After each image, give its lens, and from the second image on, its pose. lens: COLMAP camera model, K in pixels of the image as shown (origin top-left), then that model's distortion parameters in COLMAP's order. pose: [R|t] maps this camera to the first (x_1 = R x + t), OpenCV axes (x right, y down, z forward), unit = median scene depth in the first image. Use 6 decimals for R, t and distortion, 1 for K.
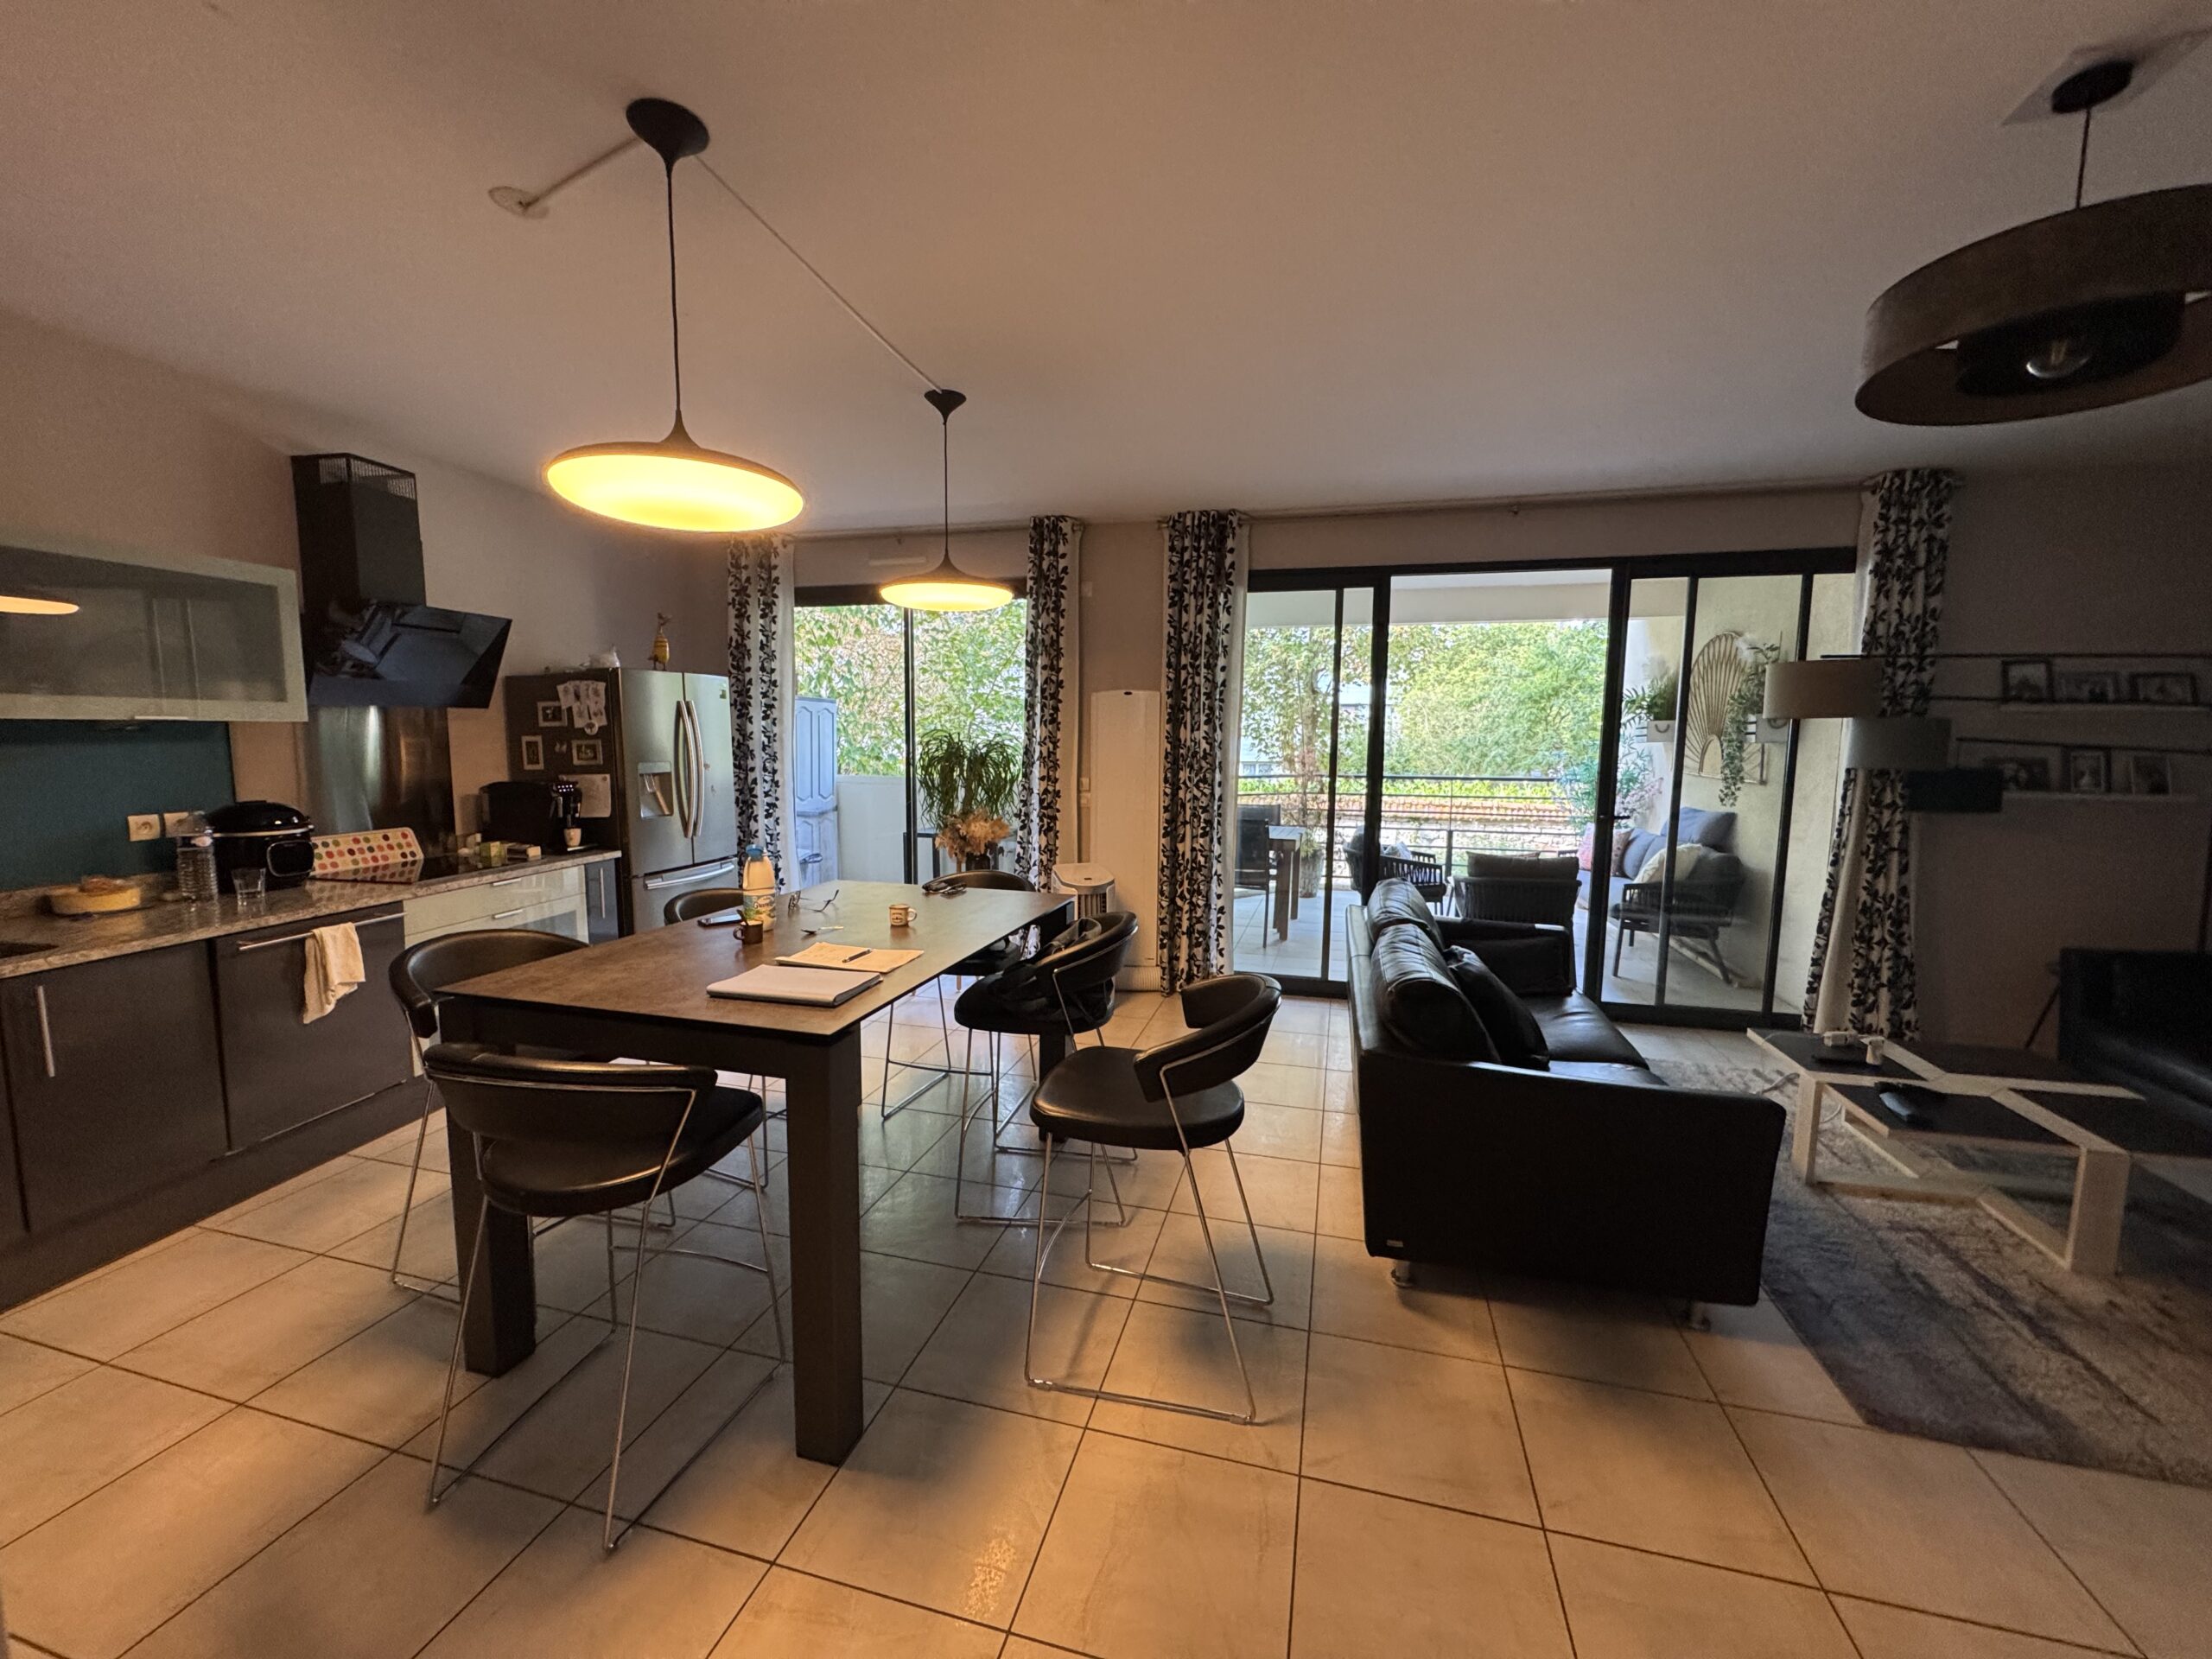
lens RADIAL K [[879.1, 0, 1106.5], [0, 879.1, 832.1], [0, 0, 1]] dist [-0.003369, -0.000273]
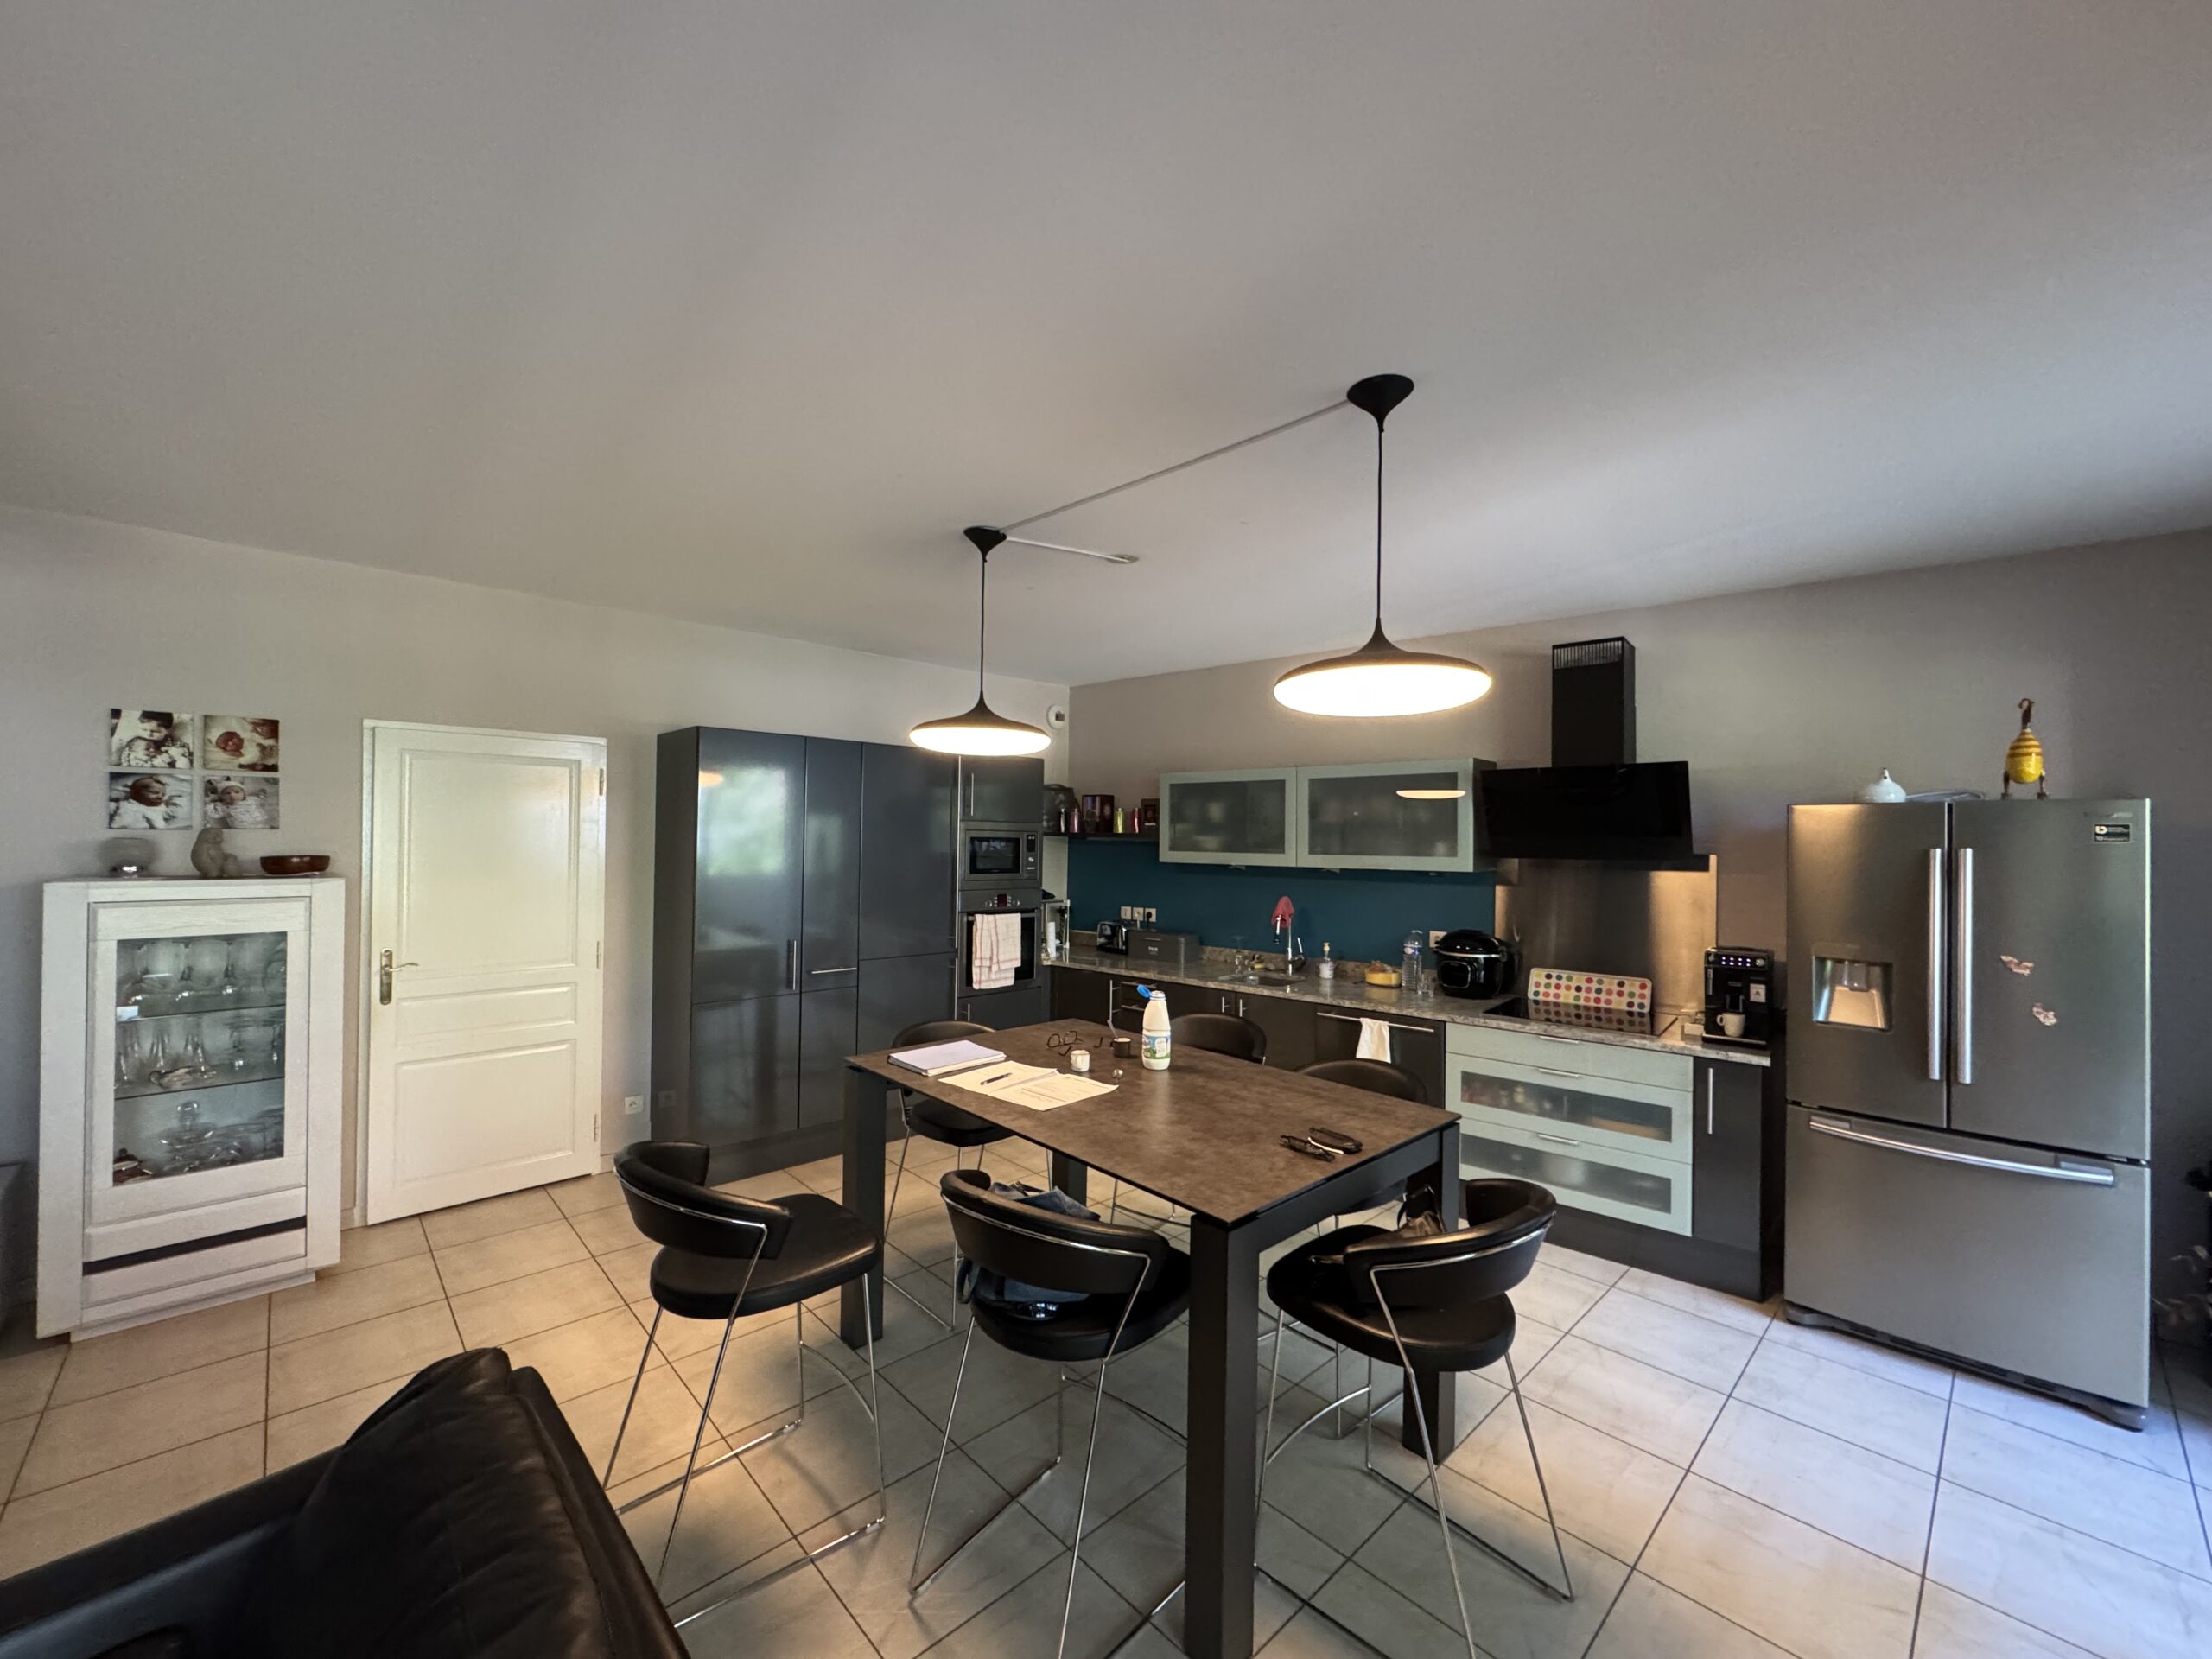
lens RADIAL K [[879.1, 0, 1106.5], [0, 879.1, 832.1], [0, 0, 1]] dist [-0.003369, -0.000273]
pose [[-0.529837, -0.021440, -0.847828, 0.373037], [-0.112458, 0.992629, 0.045177, -0.143639], [0.840610, 0.119281, -0.528343, 0.961180]]
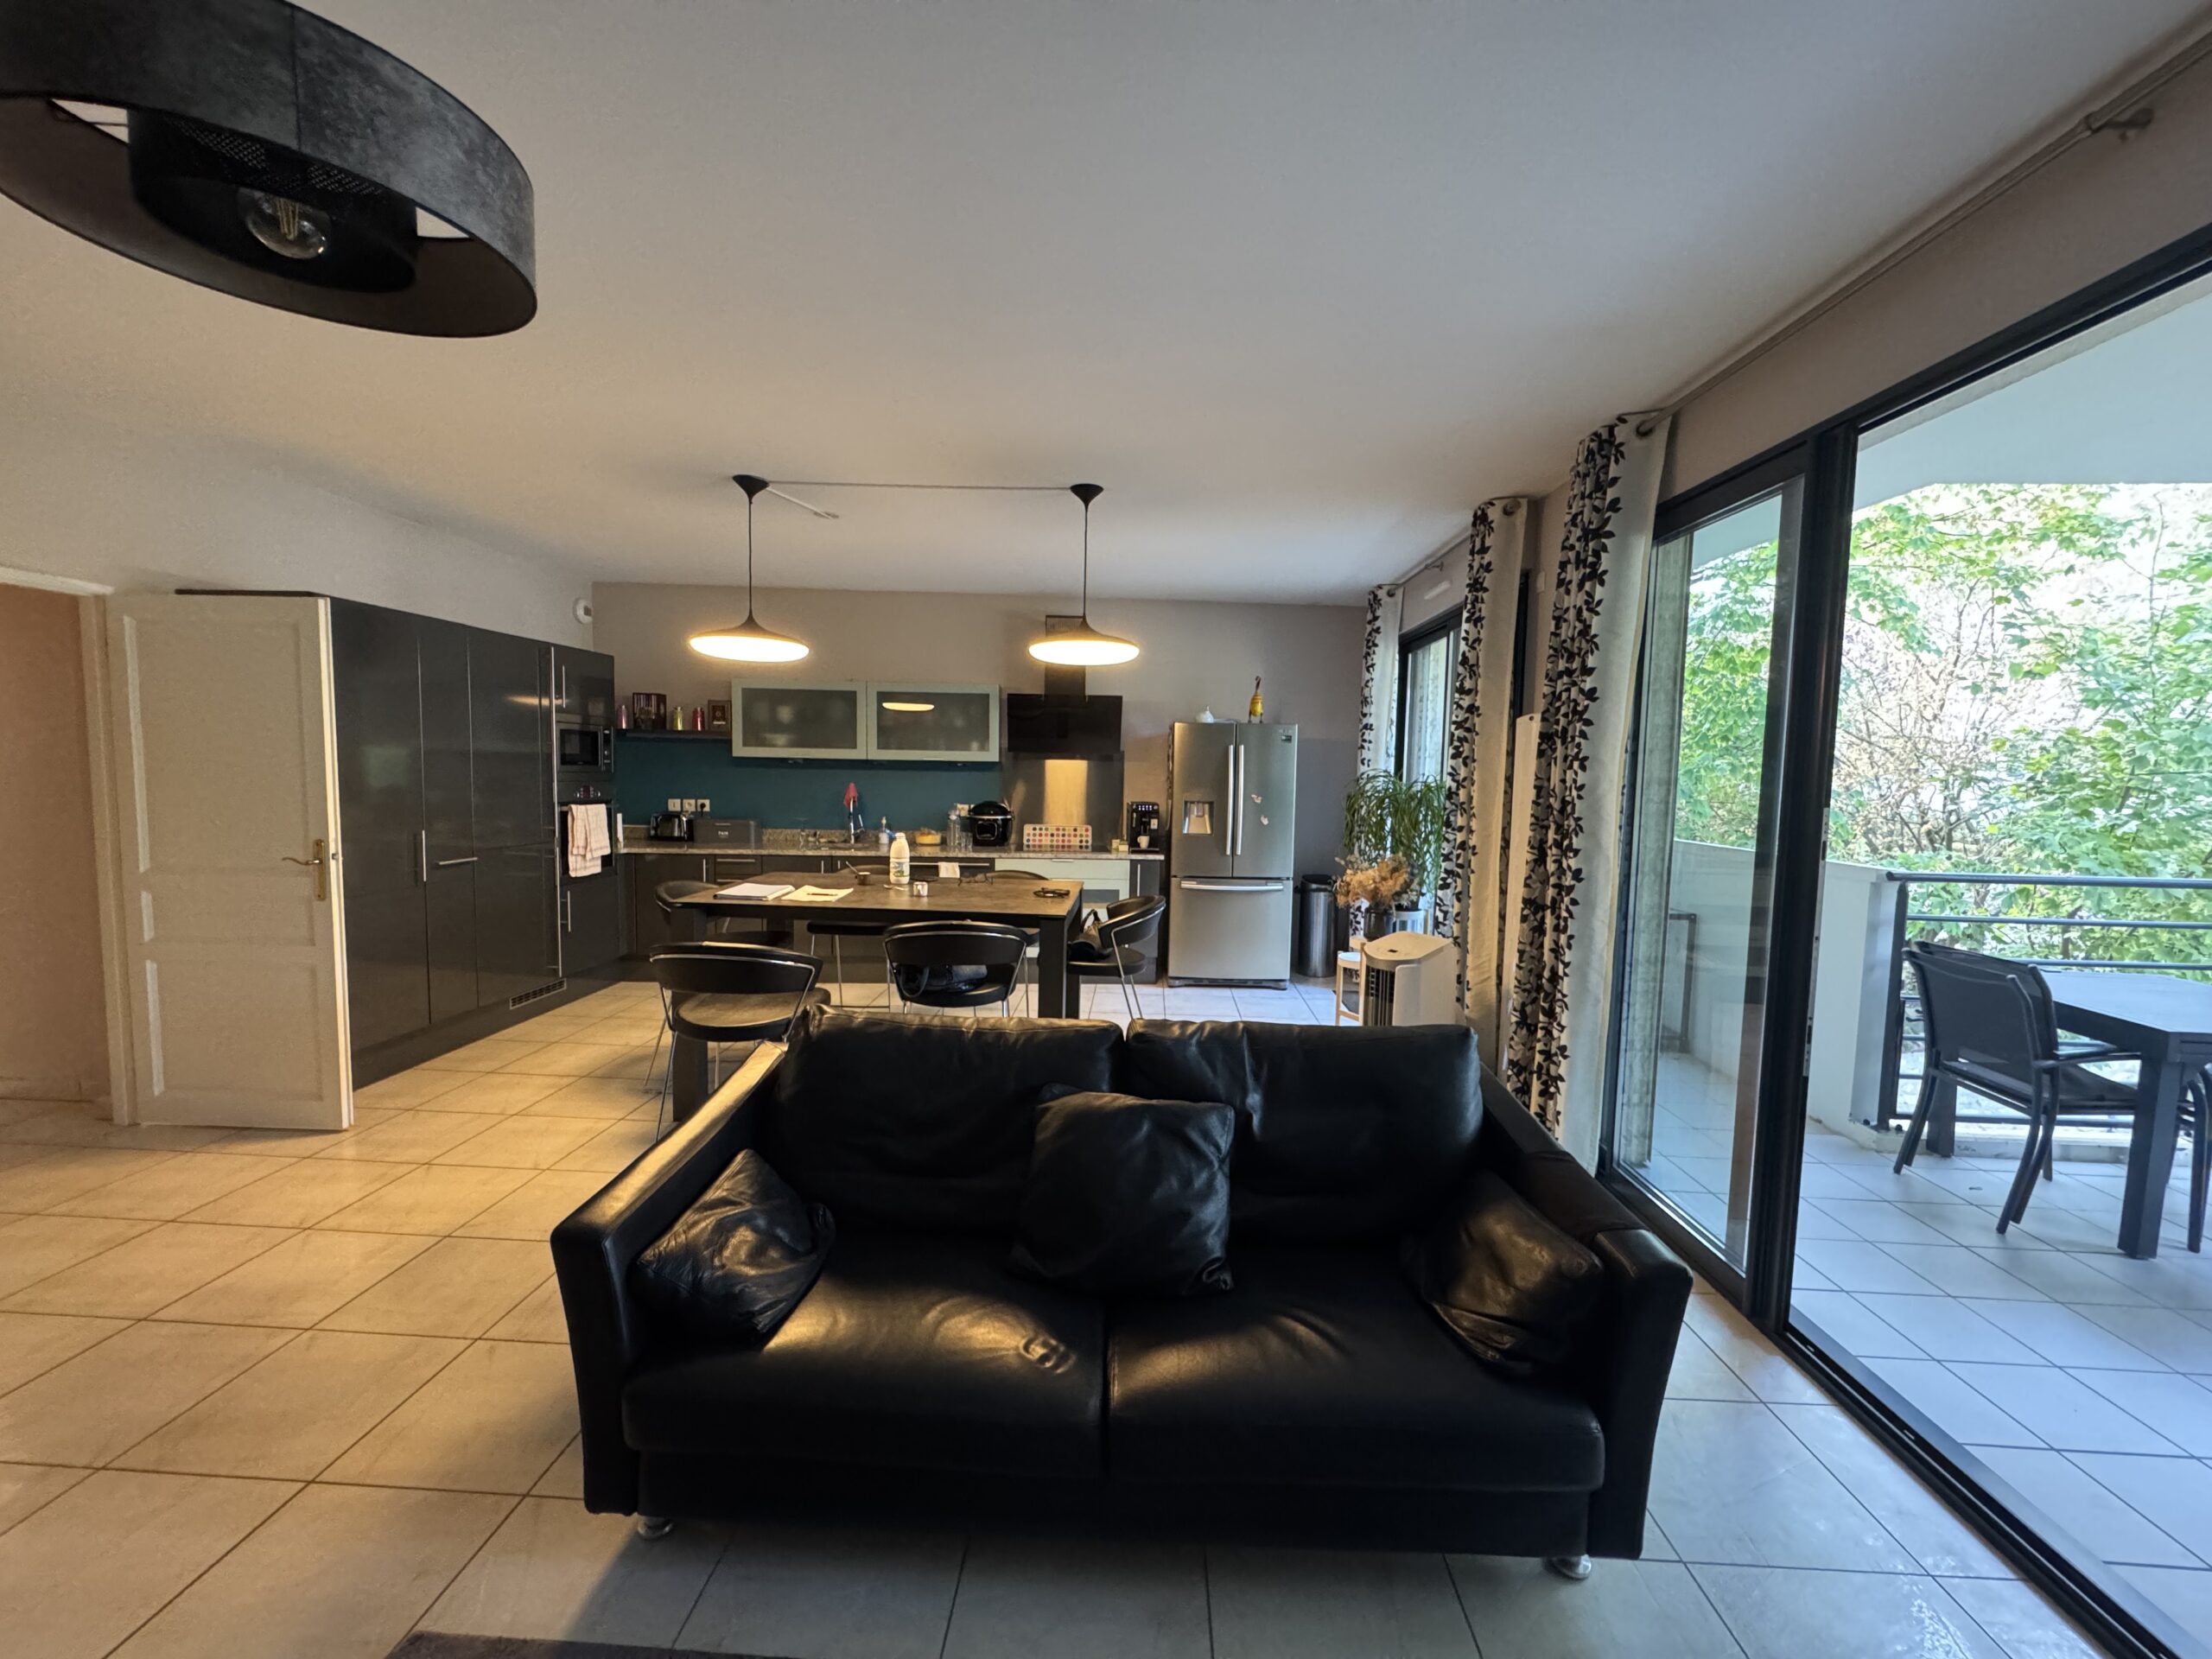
lens RADIAL K [[879.1, 0, 1106.5], [0, 879.1, 832.1], [0, 0, 1]] dist [-0.003369, -0.000273]
pose [[0.212351, 0.069740, -0.974702, 0.822715], [-0.127861, 0.990858, 0.043040, -0.067372], [0.968792, 0.115487, 0.219327, 0.646507]]
